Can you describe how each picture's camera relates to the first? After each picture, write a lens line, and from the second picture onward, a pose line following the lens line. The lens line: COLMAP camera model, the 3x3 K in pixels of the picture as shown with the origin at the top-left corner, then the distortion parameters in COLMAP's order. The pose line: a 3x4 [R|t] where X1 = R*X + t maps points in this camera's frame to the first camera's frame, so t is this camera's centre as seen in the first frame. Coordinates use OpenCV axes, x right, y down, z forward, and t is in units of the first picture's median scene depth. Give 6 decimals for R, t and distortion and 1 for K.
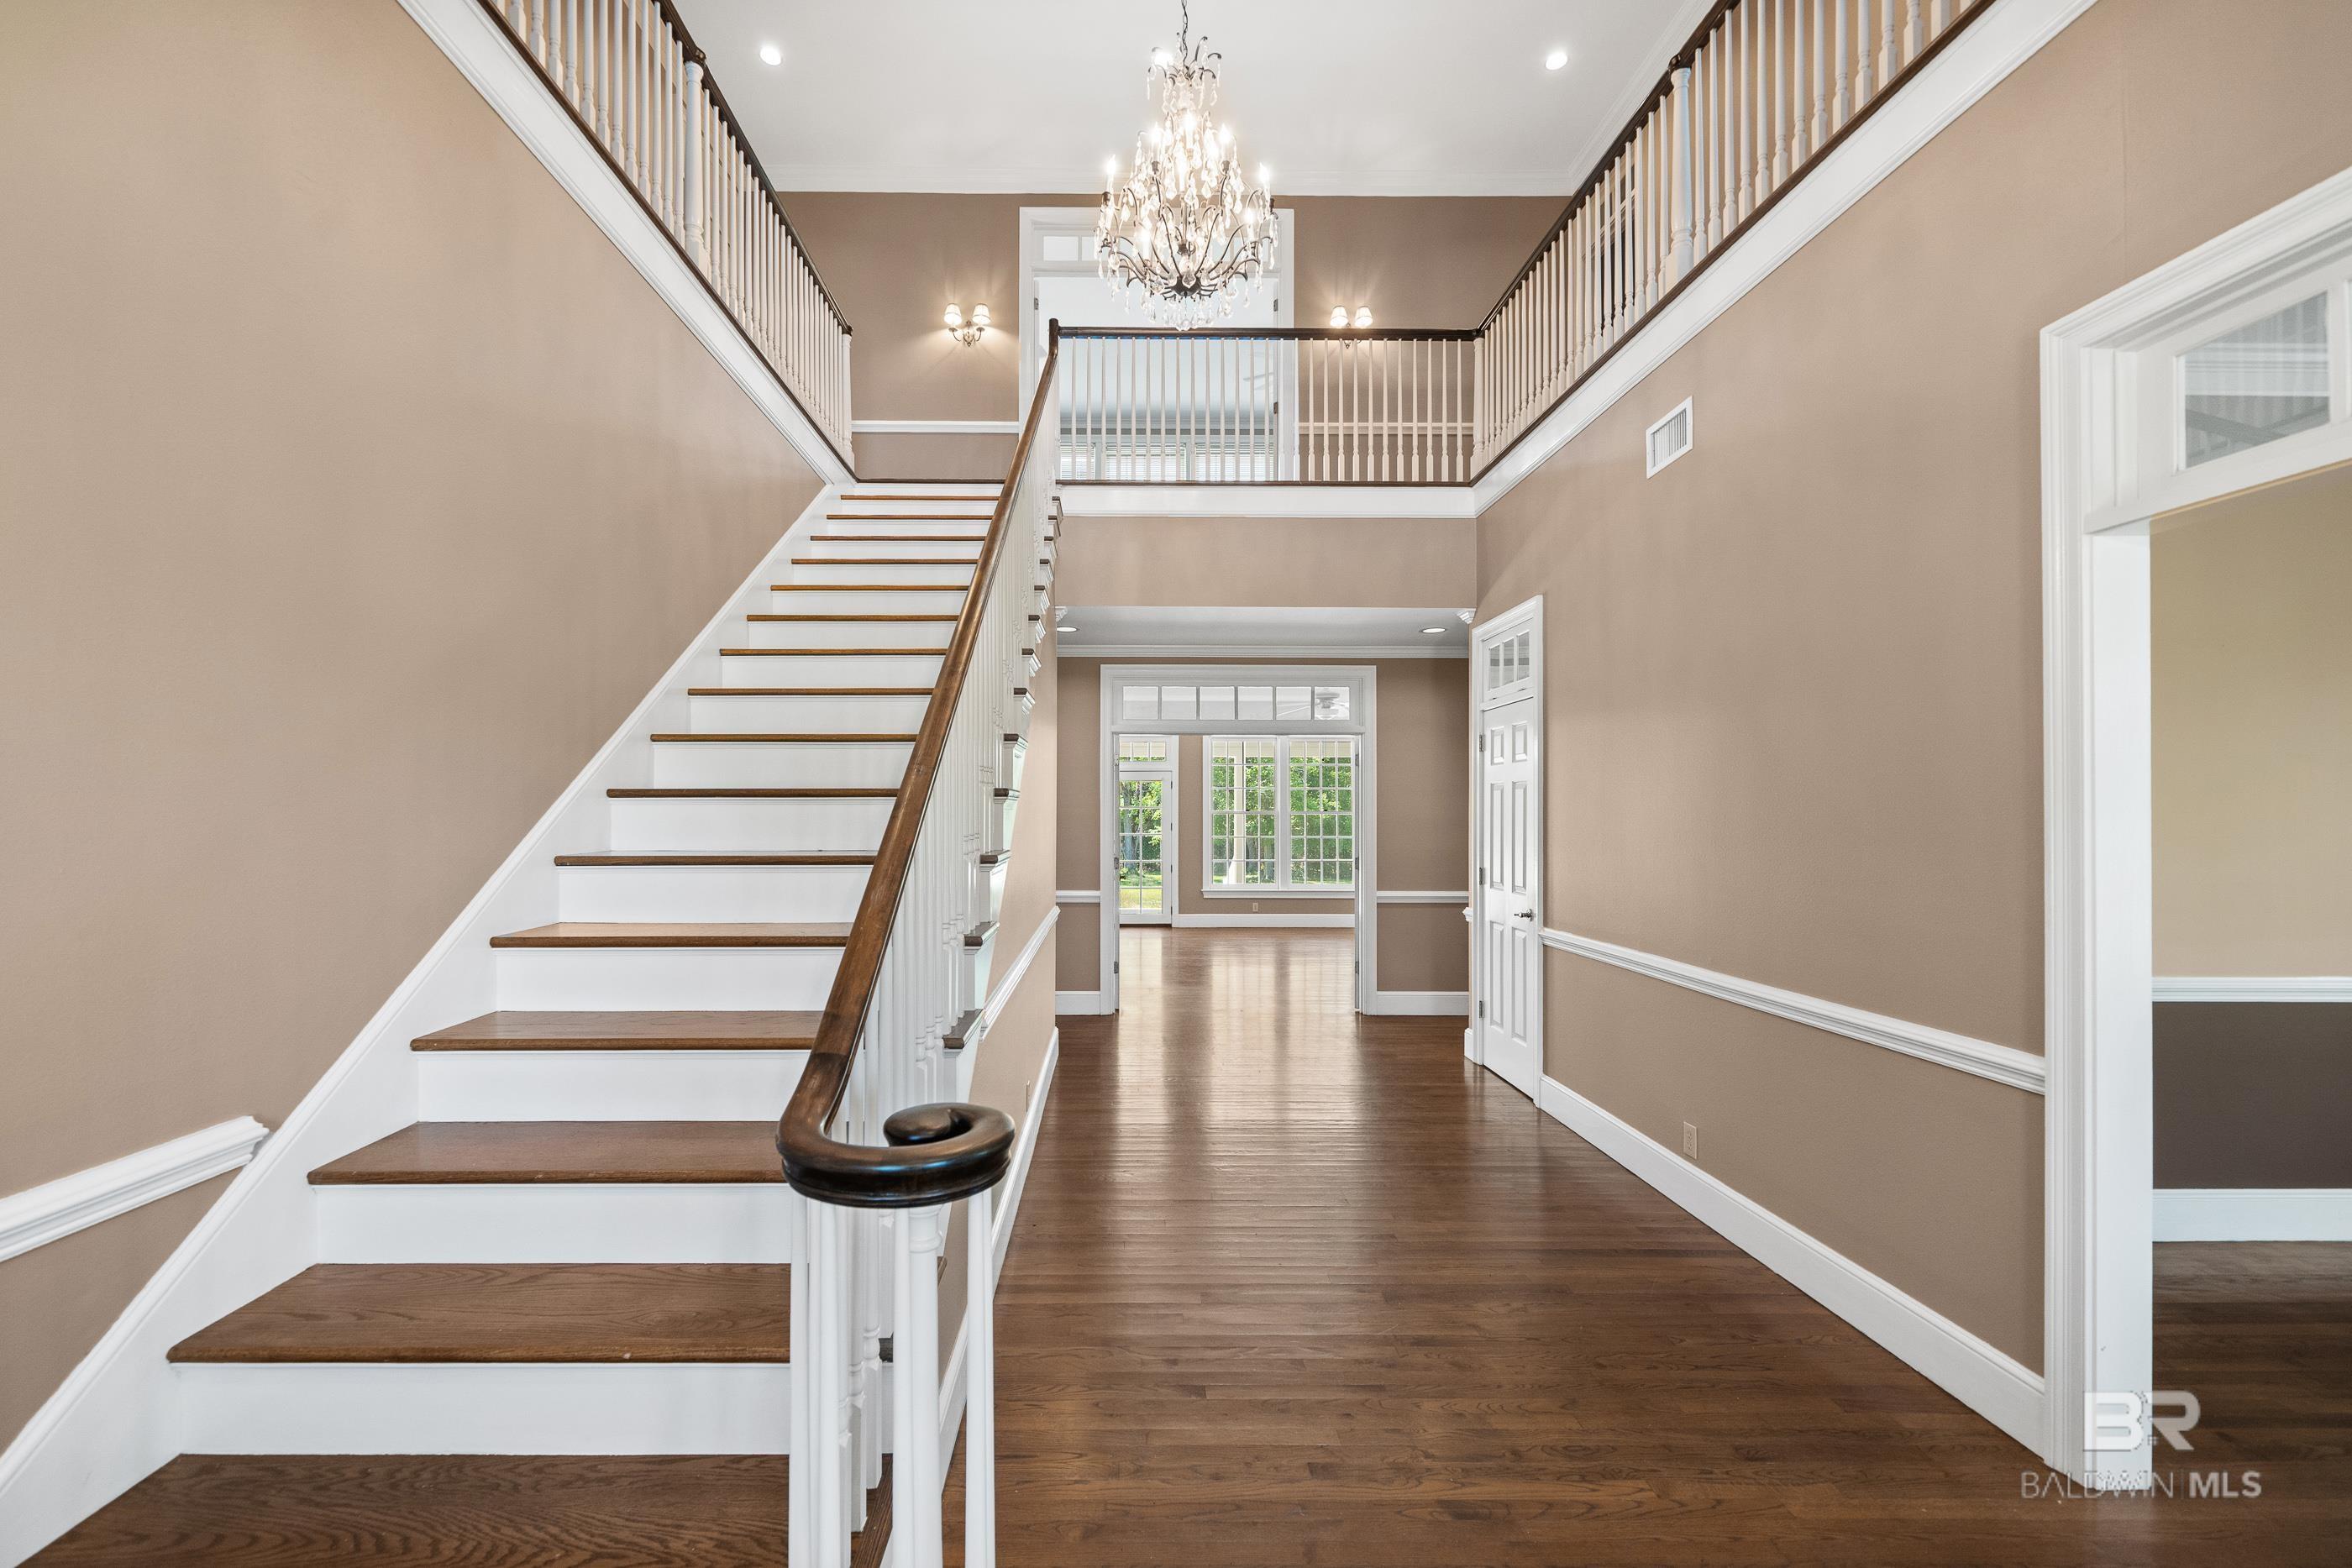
lens RADIAL K [[945.3, 0, 1179.8], [0, 945.3, 813.1], [0, 0, 1]] dist [-0.003301, 0.000637]
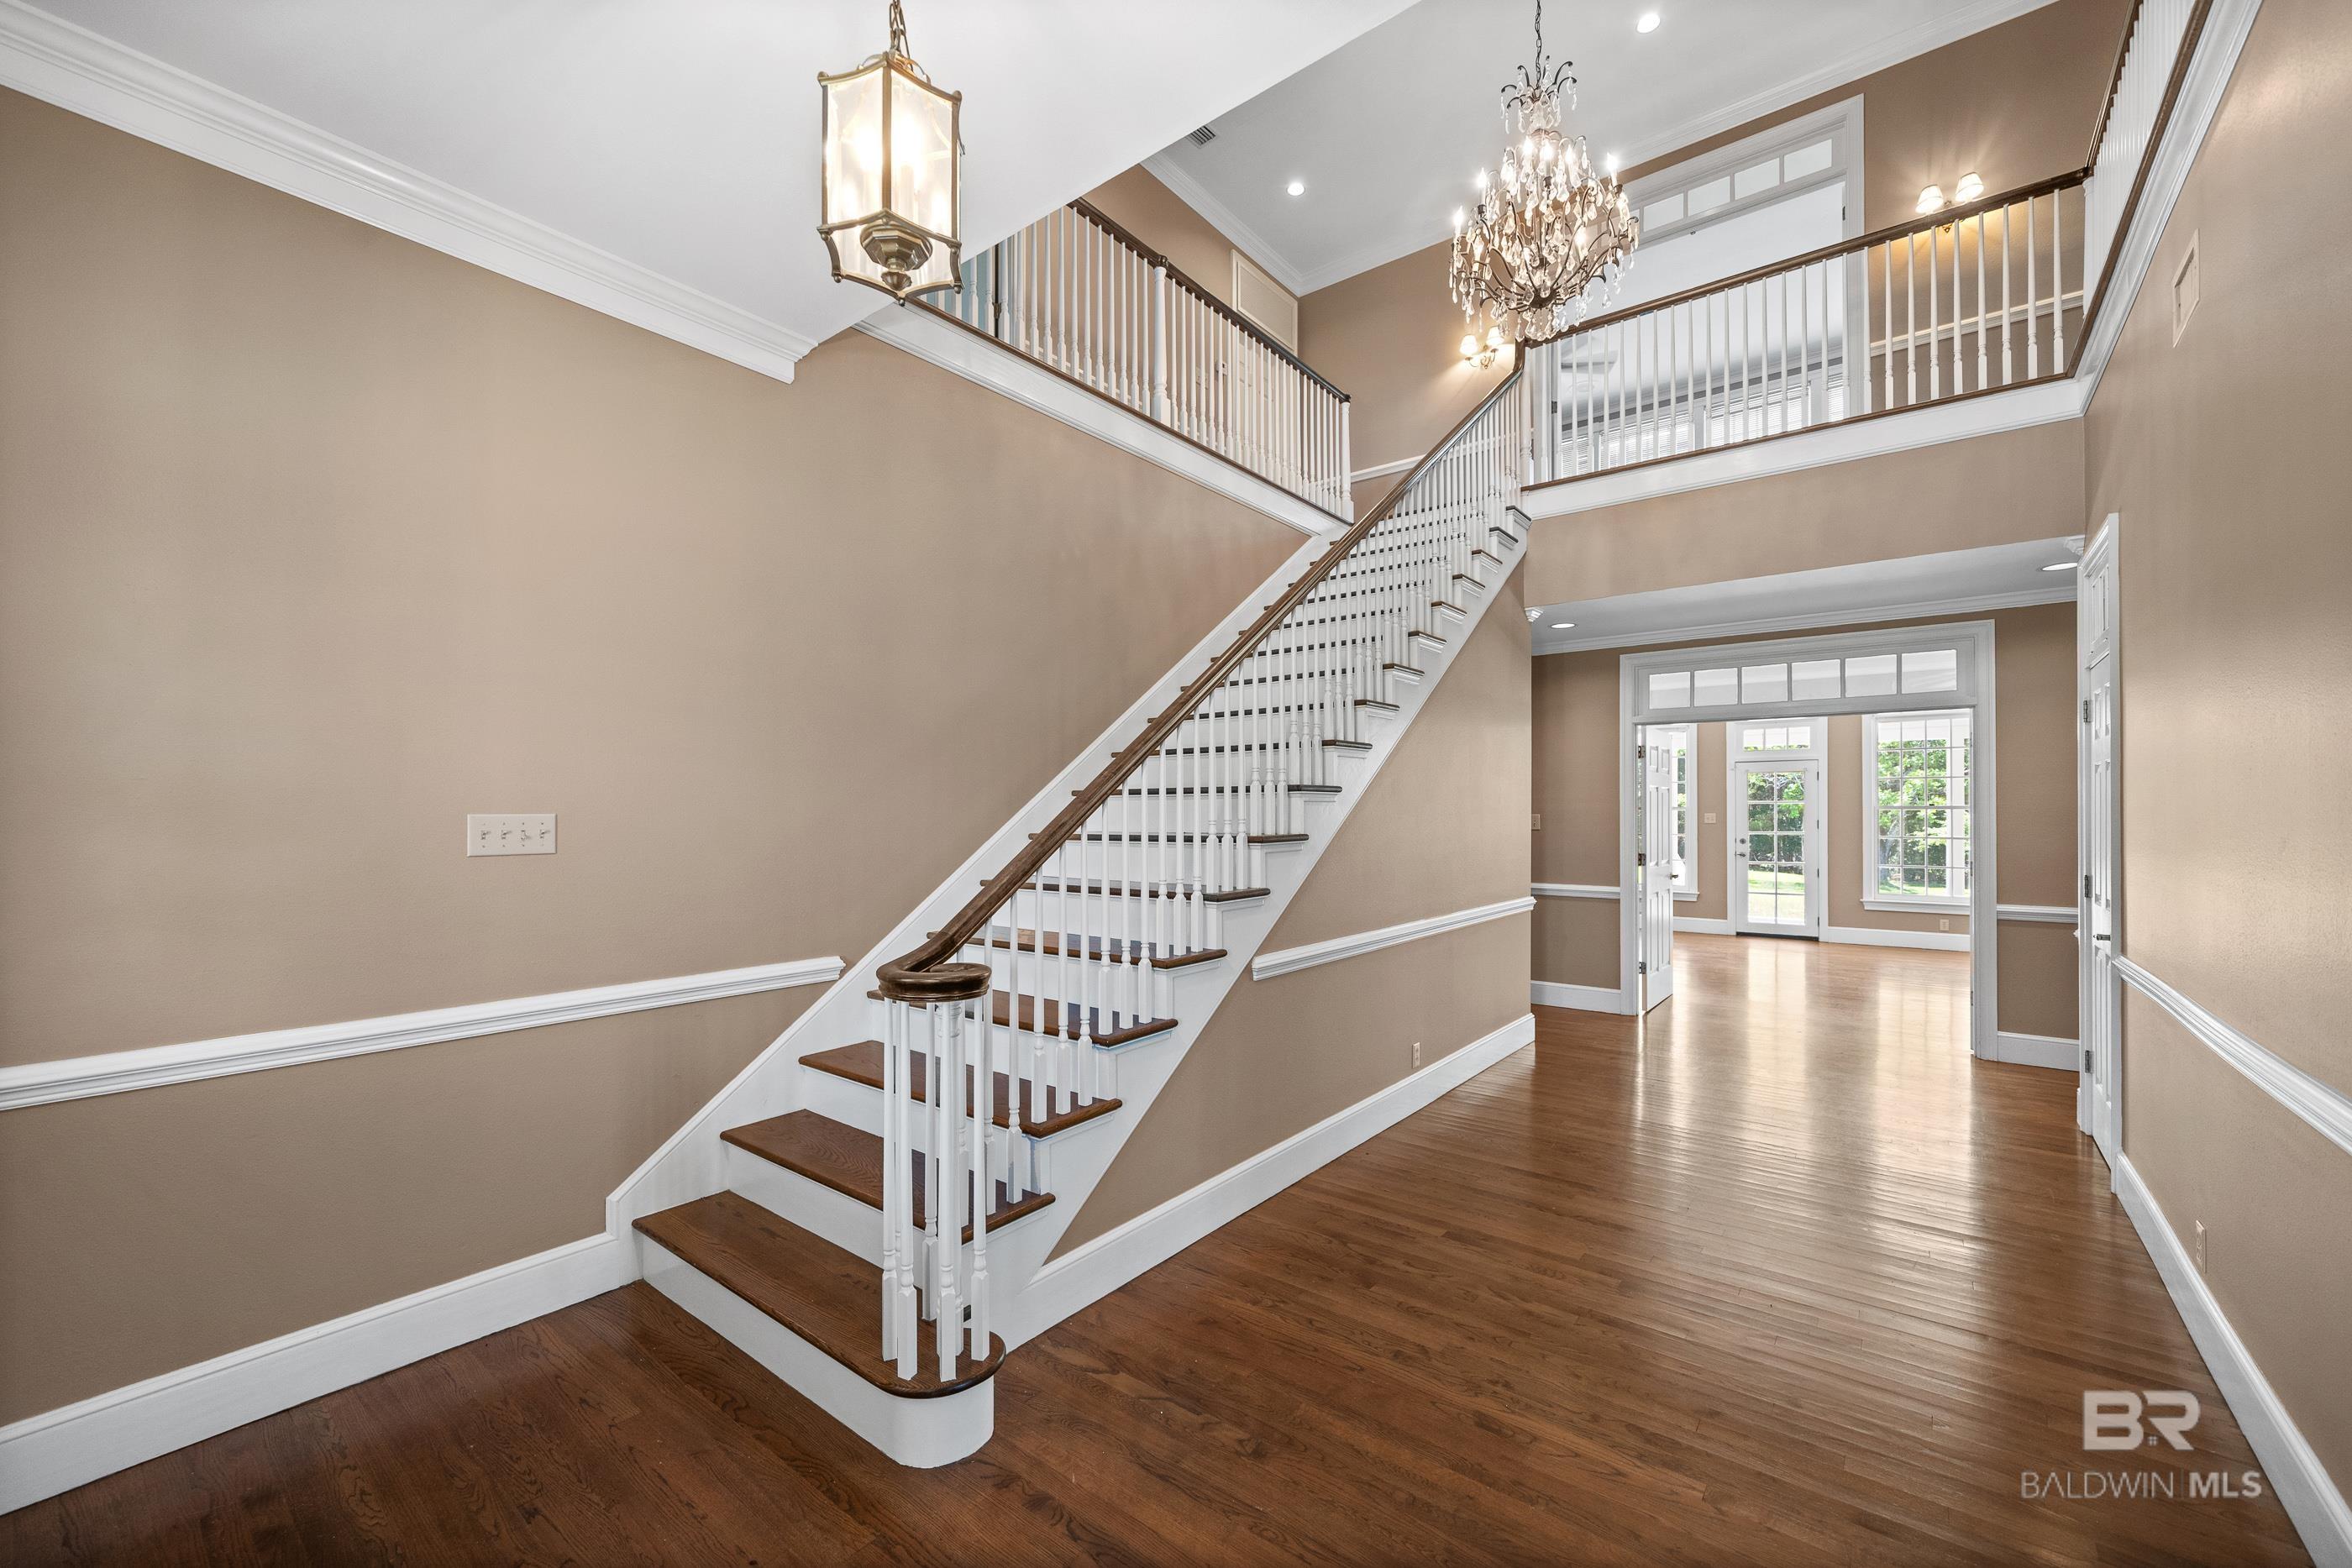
lens RADIAL K [[945.3, 0, 1234.2], [0, 945.3, 813.0], [0, 0, 1]] dist [-0.003301, 0.000637]
pose [[0.793602, -0.001506, -0.608436, 0.229047], [0.002759, 0.999996, 0.001123, 0.004390], [0.608432, -0.002570, 0.793602, -0.020919]]
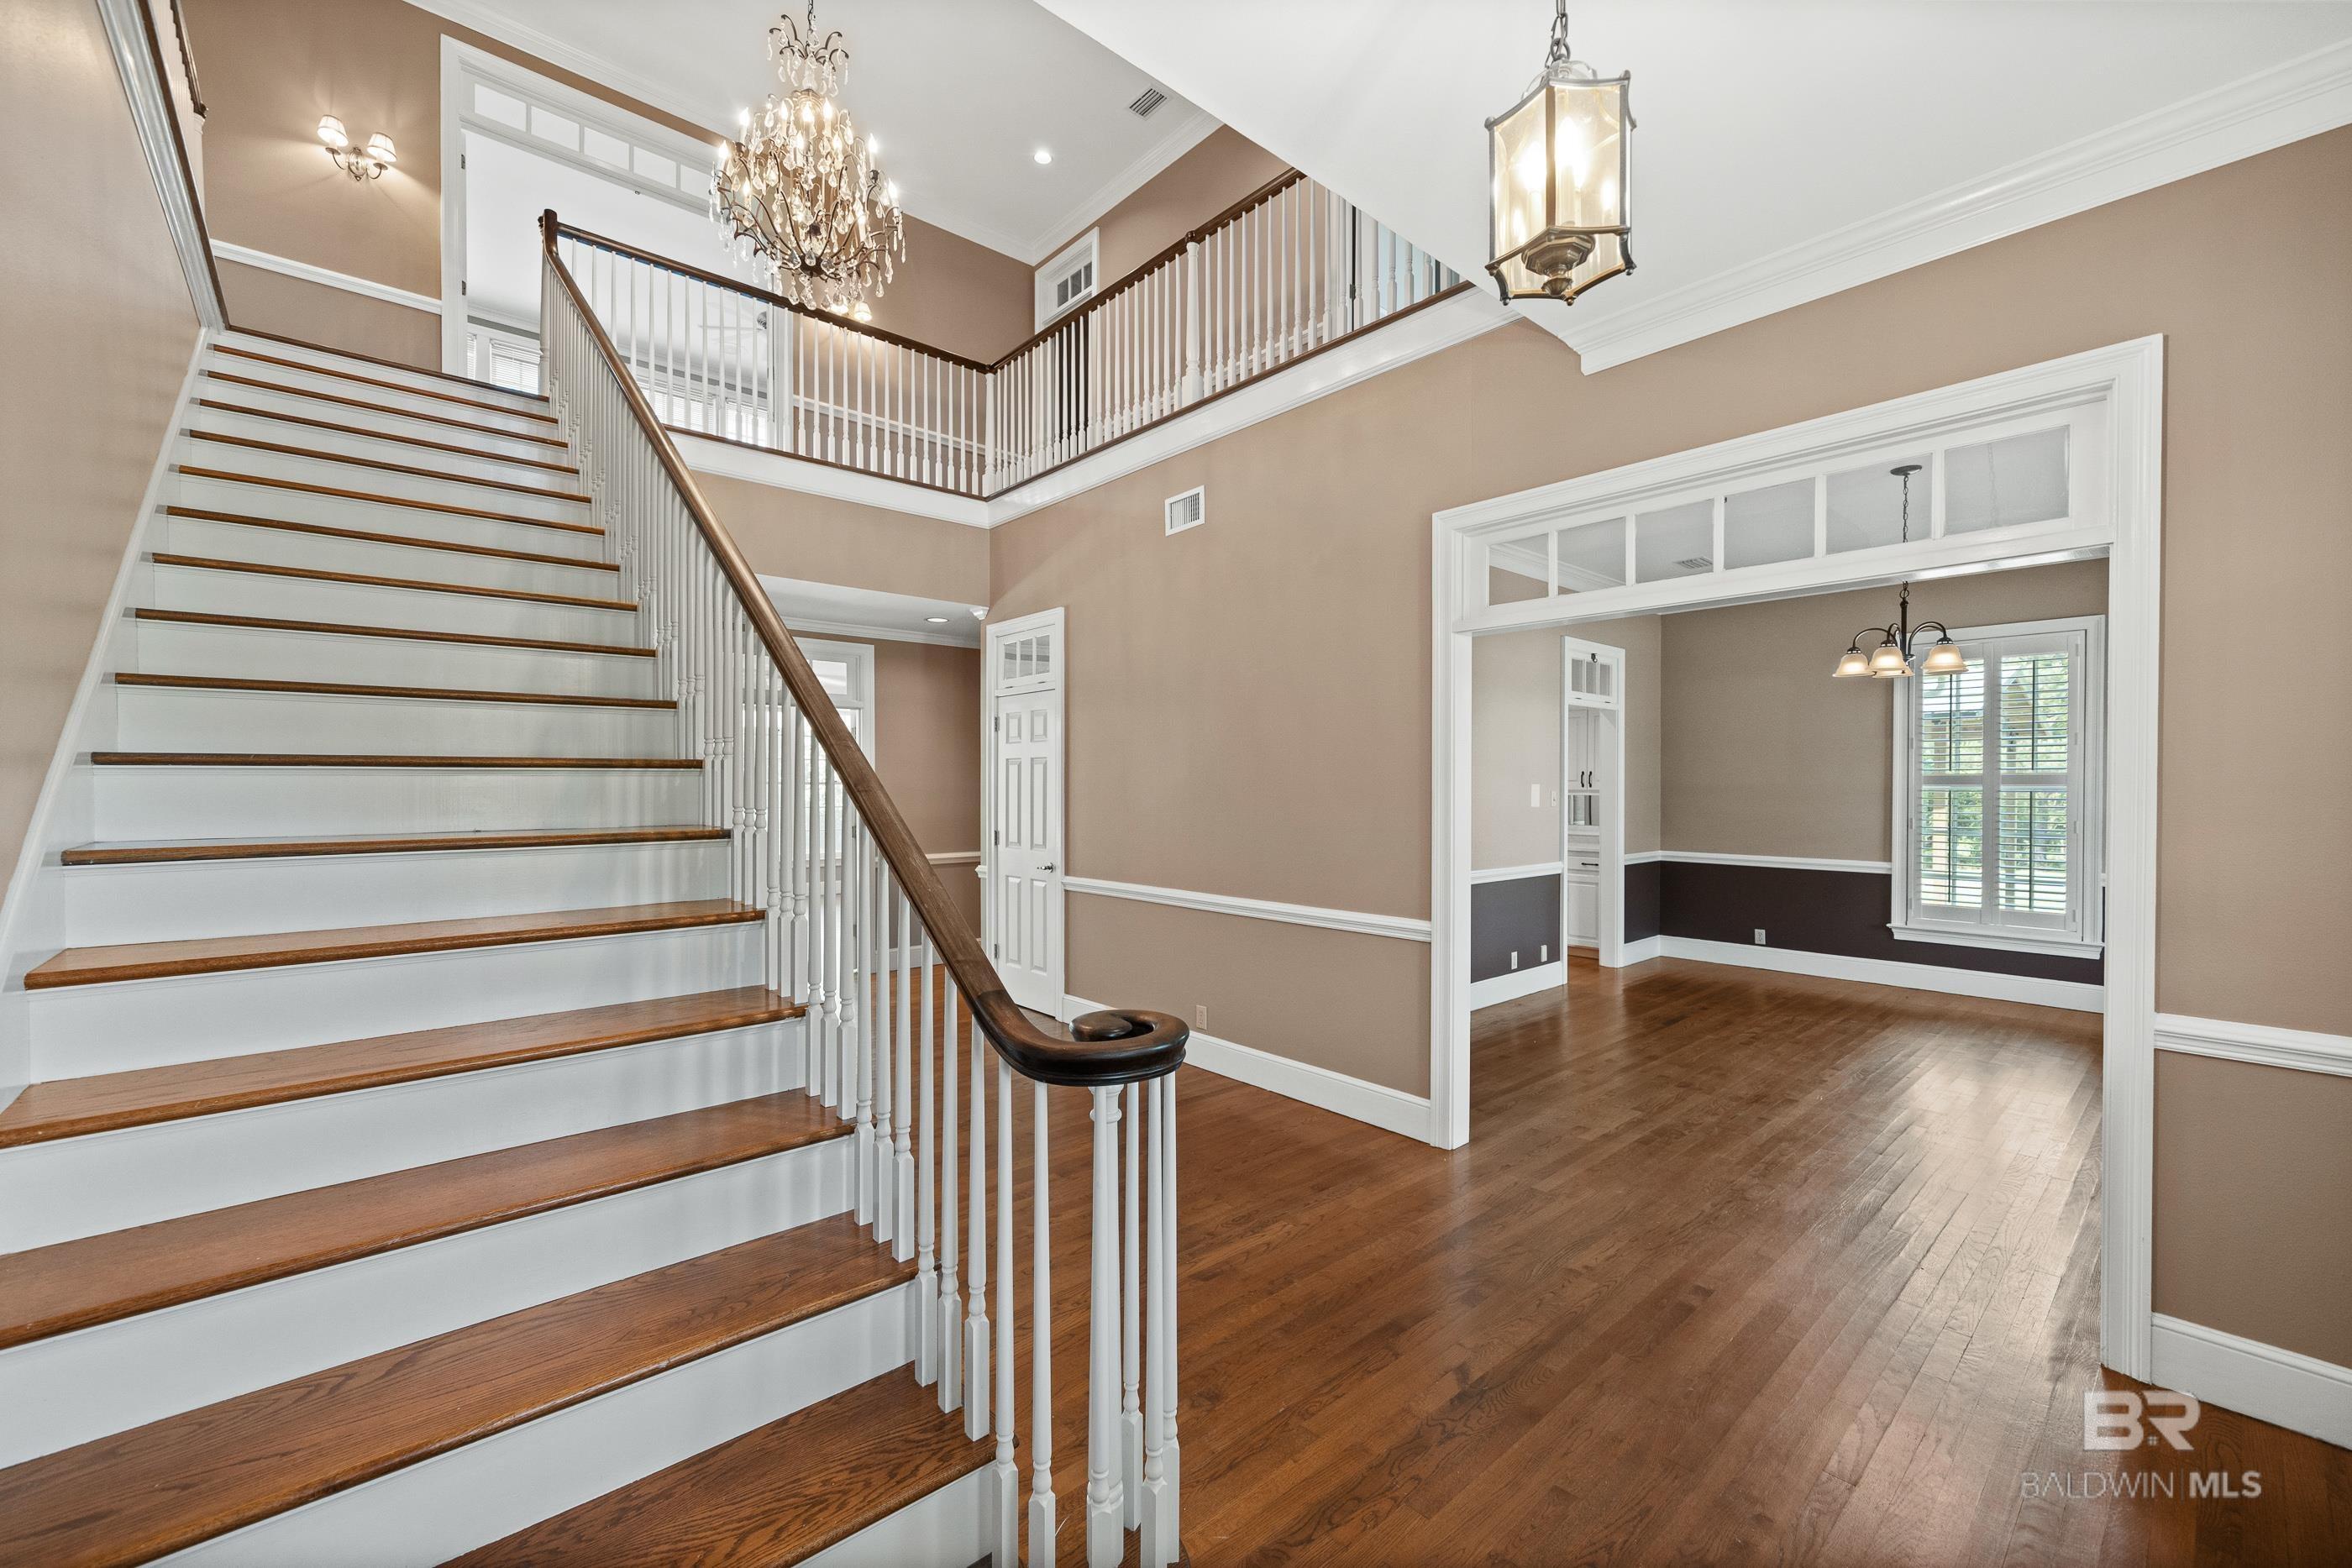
lens RADIAL K [[945.3, 0, 1127.0], [0, 945.3, 799.2], [0, 0, 1]] dist [-0.003301, 0.000637]
pose [[0.769186, -0.011309, 0.638925, -0.298110], [-0.000535, 0.999832, 0.018341, -0.002783], [-0.639025, -0.014449, 0.769050, -0.004617]]
